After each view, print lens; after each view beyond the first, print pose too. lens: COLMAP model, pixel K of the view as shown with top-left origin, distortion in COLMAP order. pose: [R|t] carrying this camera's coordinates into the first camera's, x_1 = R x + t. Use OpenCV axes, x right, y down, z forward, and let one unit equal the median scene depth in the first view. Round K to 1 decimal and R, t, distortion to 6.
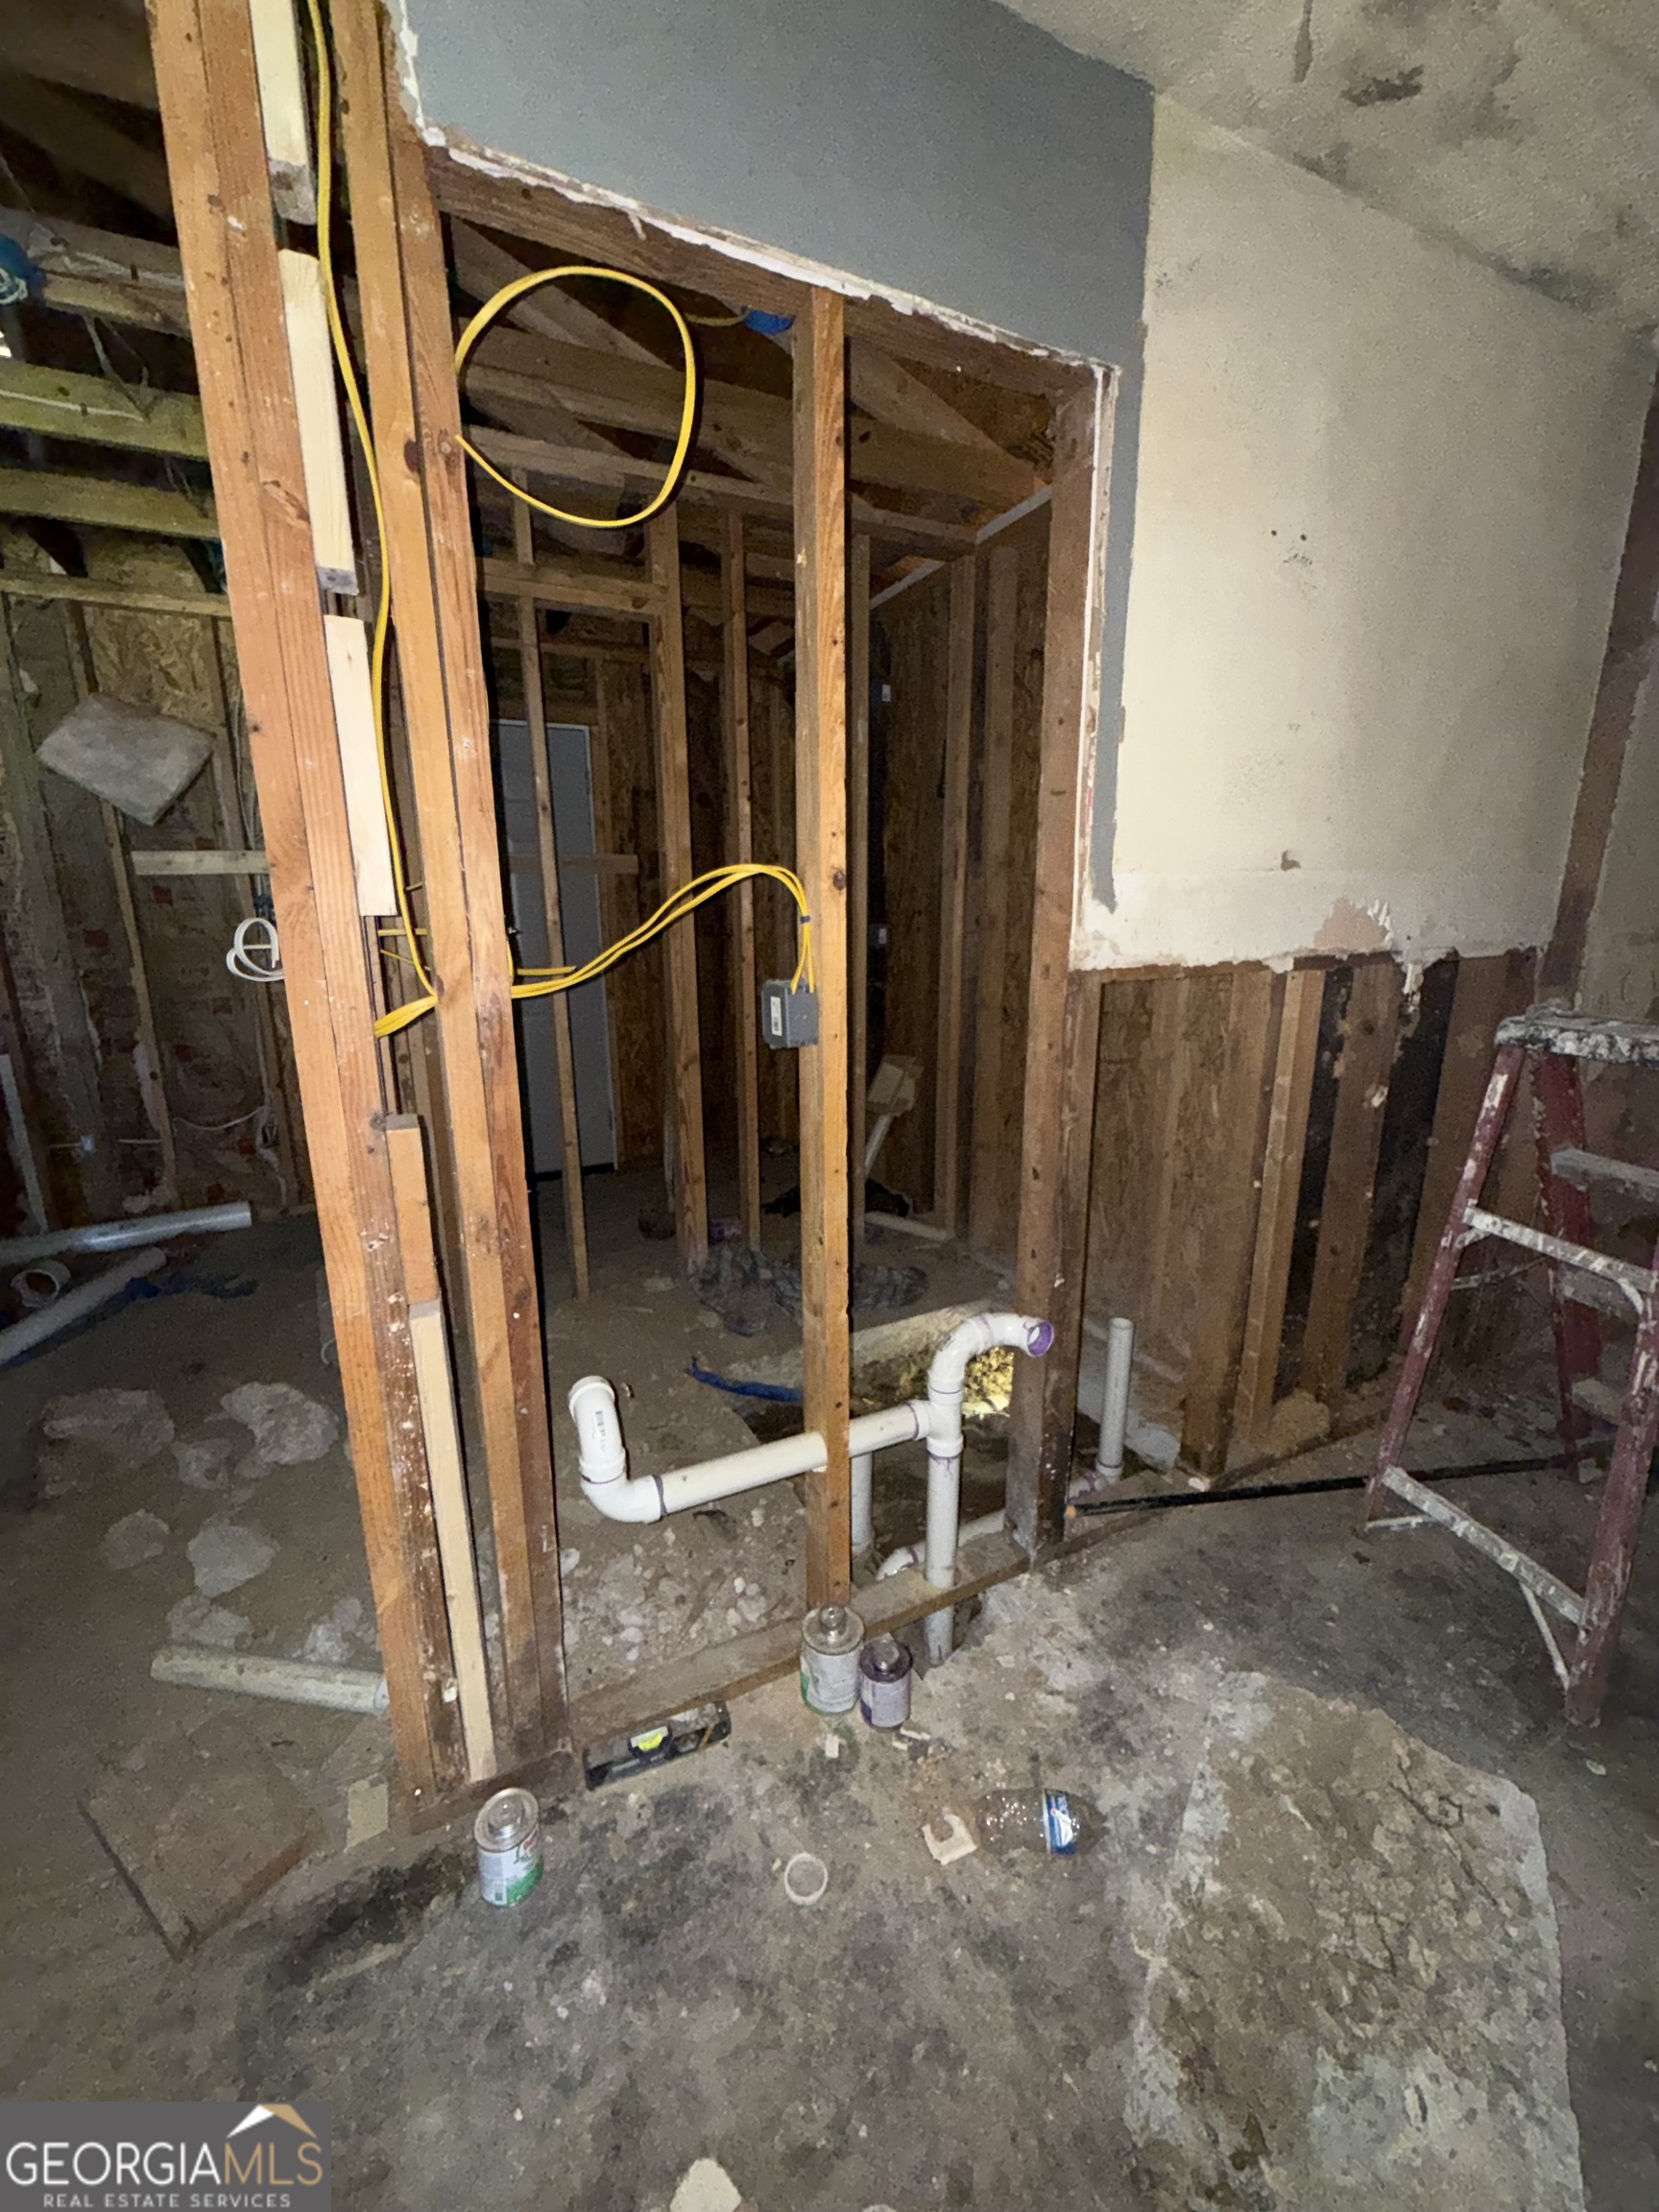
lens RADIAL K [[886.8, 0, 828.8], [0, 886.8, 1101.6], [0, 0, 1]] dist [0.001328, -0.000182]
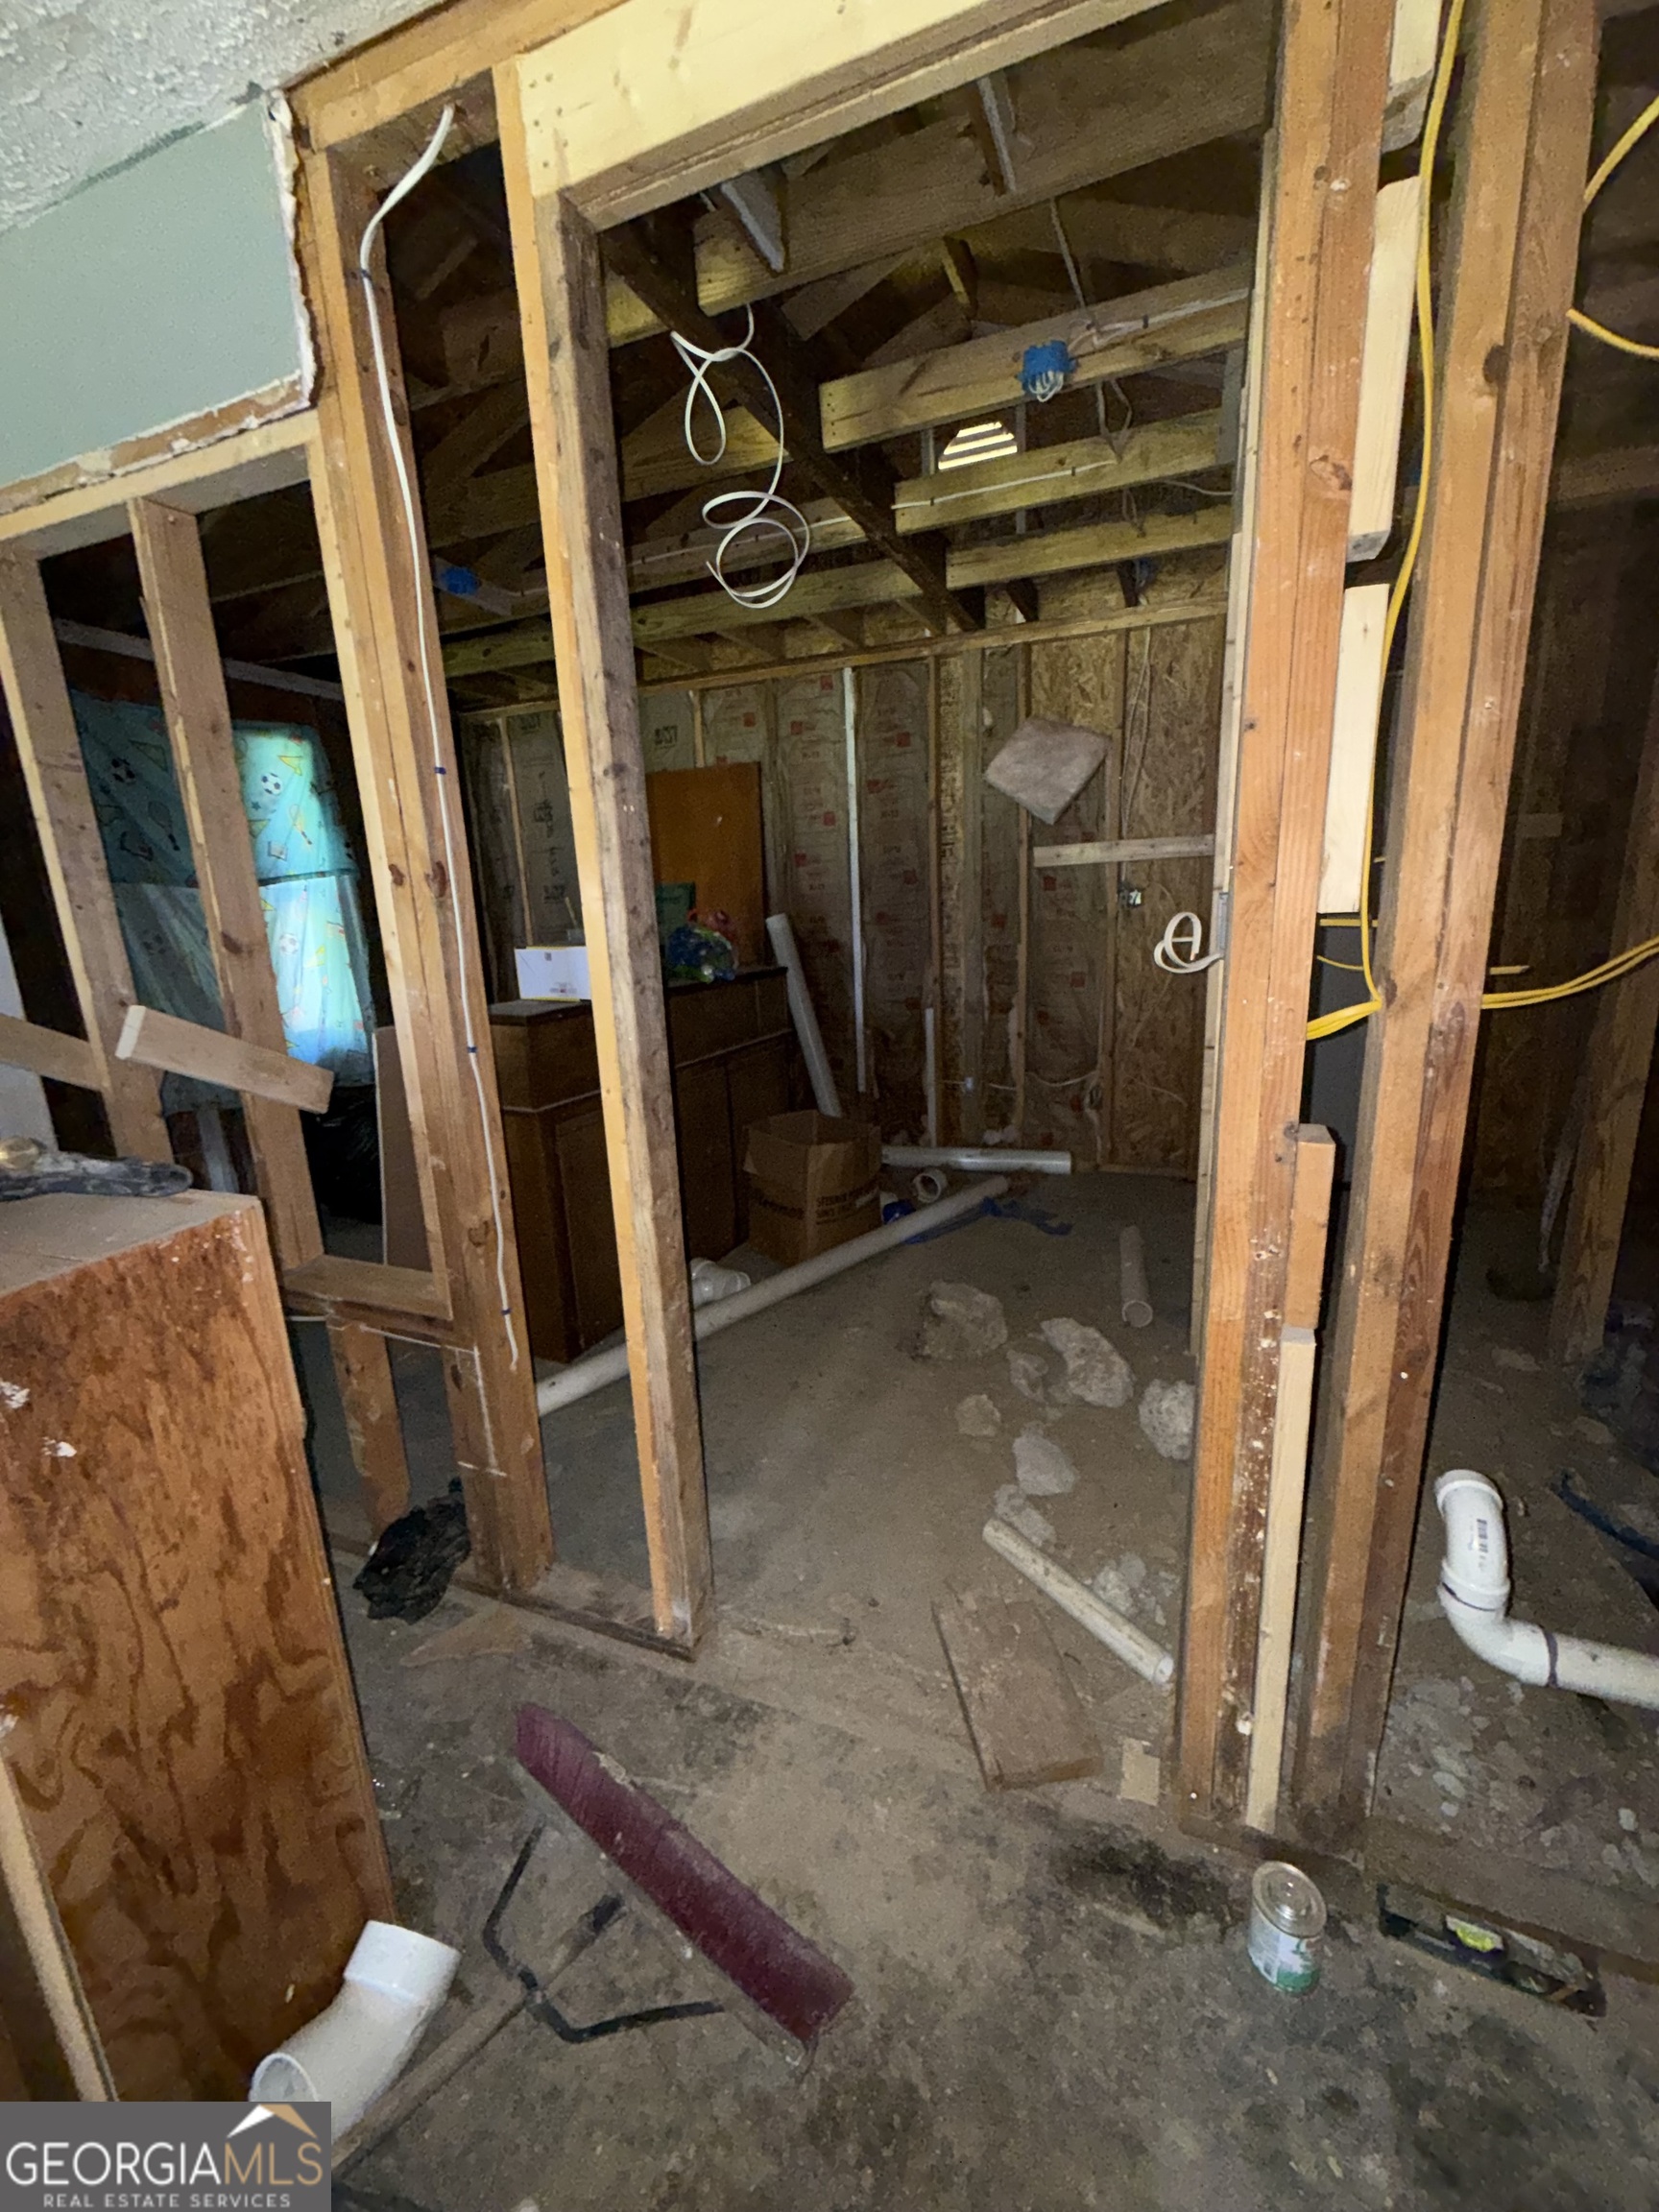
lens RADIAL K [[886.8, 0, 828.5], [0, 886.8, 1102.5], [0, 0, 1]] dist [0.001328, -0.000182]
pose [[0.665862, 0.151301, -0.730572, -0.116311], [-0.131660, 0.987683, 0.084550, -0.016984], [0.734366, 0.039888, 0.677581, -0.003956]]
